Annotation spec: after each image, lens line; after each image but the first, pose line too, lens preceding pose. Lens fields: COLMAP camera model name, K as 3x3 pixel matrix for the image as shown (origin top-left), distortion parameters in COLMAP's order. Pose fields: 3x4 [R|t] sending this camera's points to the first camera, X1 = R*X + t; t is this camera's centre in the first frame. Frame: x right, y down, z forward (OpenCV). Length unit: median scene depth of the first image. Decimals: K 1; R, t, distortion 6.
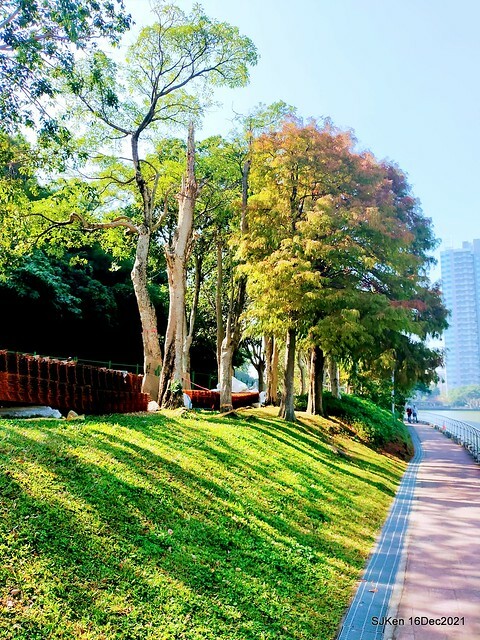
lens RADIAL K [[438.2, 0, 249.2], [0, 438.2, 326.0], [0, 0, 1]] dist [0.073660, -0.099121]
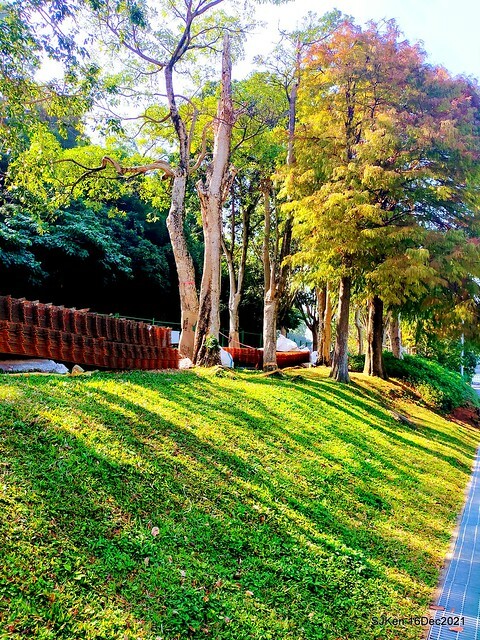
lens RADIAL K [[438.2, 0, 249.2], [0, 438.2, 326.0], [0, 0, 1]] dist [0.073660, -0.099121]
pose [[0.991782, -0.003600, -0.127890, 0.021521], [0.014392, 0.996399, 0.083563, 0.029910], [0.127128, -0.084717, 0.988262, 0.125922]]
